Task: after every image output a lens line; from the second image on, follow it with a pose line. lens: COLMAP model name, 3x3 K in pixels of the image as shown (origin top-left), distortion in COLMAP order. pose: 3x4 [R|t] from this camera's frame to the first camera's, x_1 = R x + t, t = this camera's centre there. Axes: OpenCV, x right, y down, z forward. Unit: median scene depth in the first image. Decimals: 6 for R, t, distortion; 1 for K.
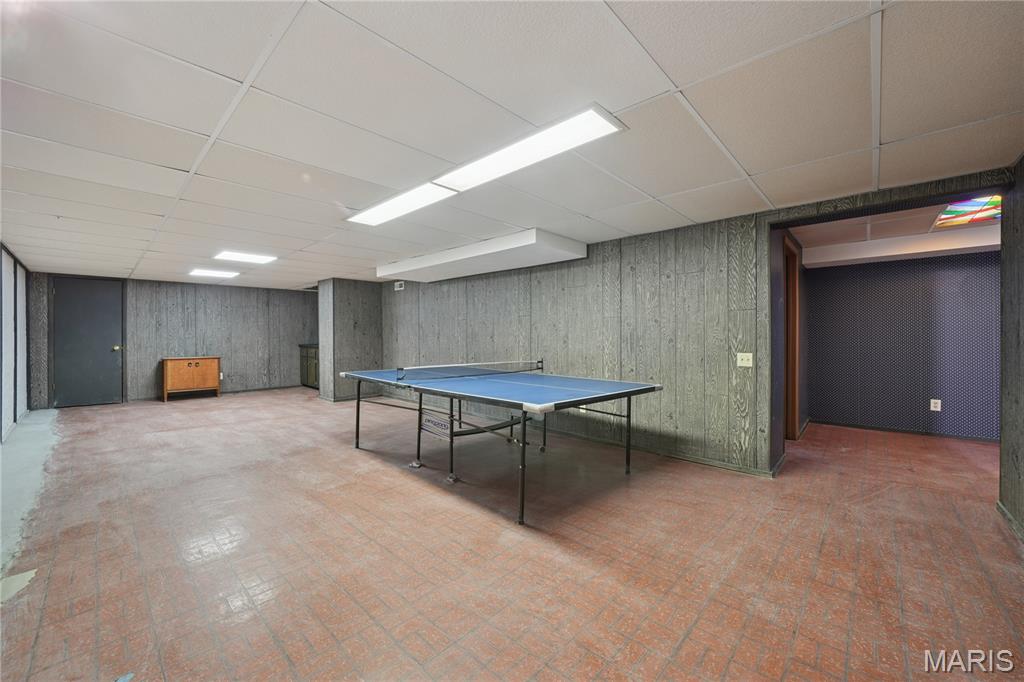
lens RADIAL K [[394.9, 0, 512.9], [0, 394.9, 338.0], [0, 0, 1]] dist [-0.008413, -0.000048]
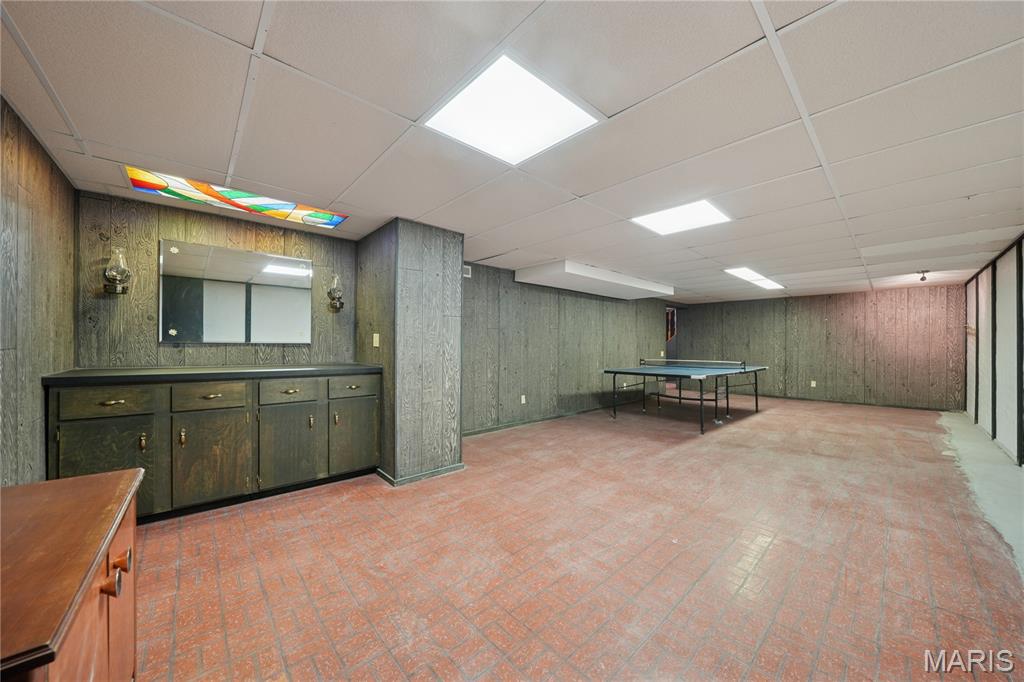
lens RADIAL K [[356.3, 0, 513.0], [0, 356.3, 344.8], [0, 0, 1]] dist [-0.011485, 0.000159]
pose [[0.075698, 0.001262, 0.997130, -1.068119], [0.003321, 0.999993, -0.001518, -0.002664], [-0.997125, 0.003426, 0.075693, 1.030590]]
